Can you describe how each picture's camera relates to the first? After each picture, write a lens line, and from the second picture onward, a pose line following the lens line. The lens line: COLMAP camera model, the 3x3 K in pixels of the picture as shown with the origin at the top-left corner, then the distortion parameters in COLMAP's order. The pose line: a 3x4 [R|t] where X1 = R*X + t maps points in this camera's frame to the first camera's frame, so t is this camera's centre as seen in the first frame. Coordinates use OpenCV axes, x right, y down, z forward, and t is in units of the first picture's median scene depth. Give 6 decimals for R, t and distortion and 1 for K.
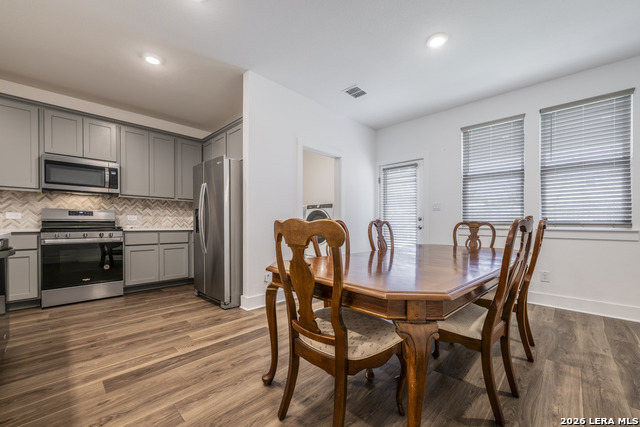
lens RADIAL K [[259.2, 0, 326.8], [0, 259.2, 219.3], [0, 0, 1]] dist [-0.003112, -0.000016]
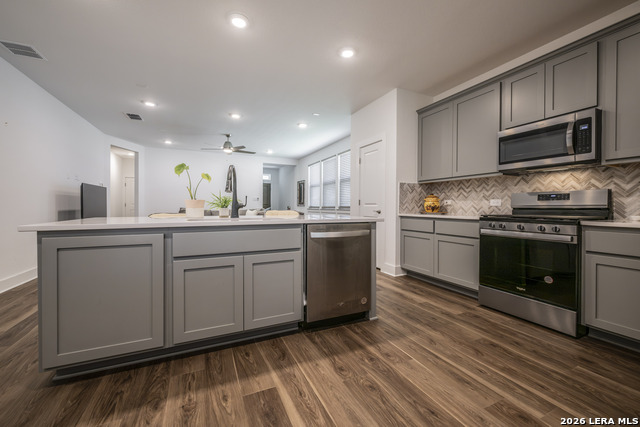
lens RADIAL K [[259.2, 0, 311.2], [0, 259.2, 204.7], [0, 0, 1]] dist [-0.003112, -0.000016]
pose [[-0.382126, -0.012909, -0.924020, -0.039349], [0.005806, 0.999849, -0.016370, 0.006153], [0.924092, -0.011620, -0.381993, 0.715641]]
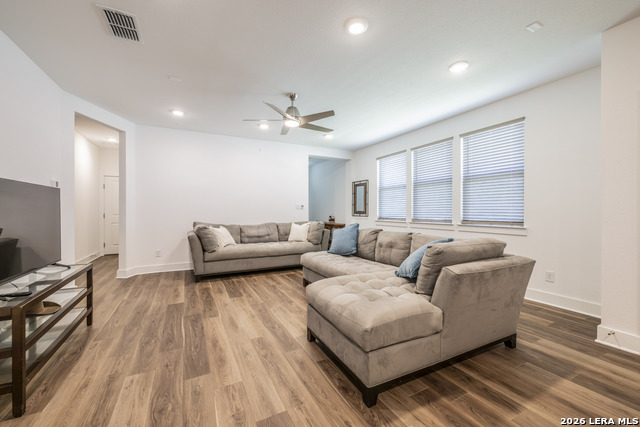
lens RADIAL K [[259.2, 0, 318.3], [0, 259.2, 211.7], [0, 0, 1]] dist [-0.003112, -0.000016]
pose [[-0.327029, -0.001497, -0.945013, -0.590037], [0.010915, 0.999926, -0.005361, -0.053194], [0.944951, -0.012068, -0.326988, -0.135488]]
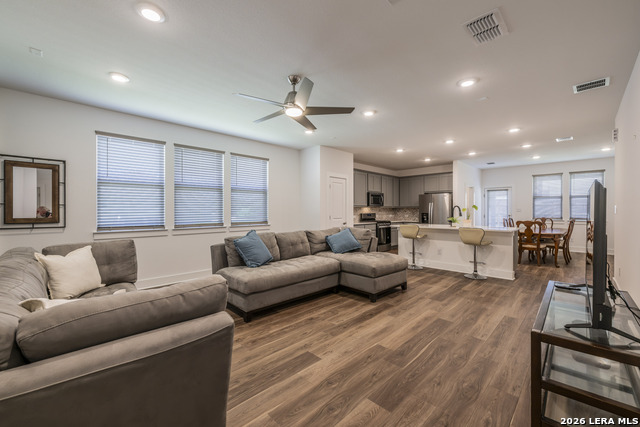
lens RADIAL K [[259.2, 0, 328.8], [0, 259.2, 212.5], [0, 0, 1]] dist [-0.003112, -0.000016]
pose [[0.999954, -0.007187, -0.006312, -1.419518], [0.007303, 0.999799, 0.018683, -0.098762], [0.006176, -0.018728, 0.999806, -1.445066]]
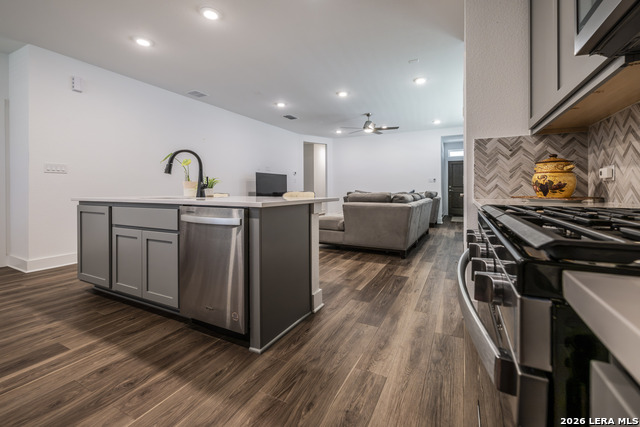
lens RADIAL K [[259.2, 0, 328.3], [0, 259.2, 192.9], [0, 0, 1]] dist [-0.003112, -0.000016]
pose [[-0.950719, -0.000499, -0.310054, -0.732489], [-0.000964, 0.999999, 0.001346, 0.013869], [0.310052, 0.001579, -0.950718, 1.094372]]
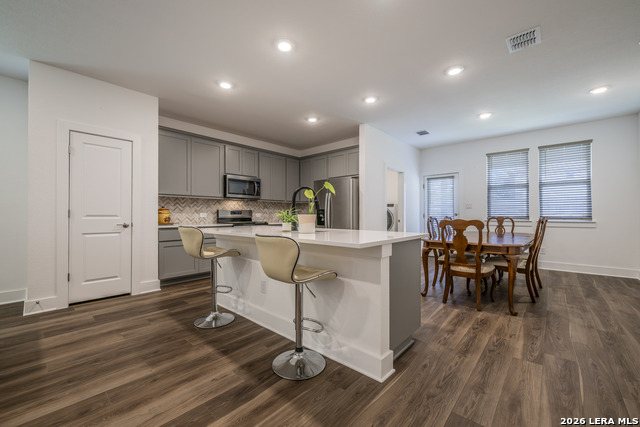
lens RADIAL K [[259.2, 0, 326.1], [0, 259.2, 211.9], [0, 0, 1]] dist [-0.003112, -0.000016]
pose [[0.999161, -0.006601, 0.040412, -0.548197], [0.006490, 0.999975, 0.002882, -0.031600], [-0.040430, -0.002618, 0.999179, -0.537905]]
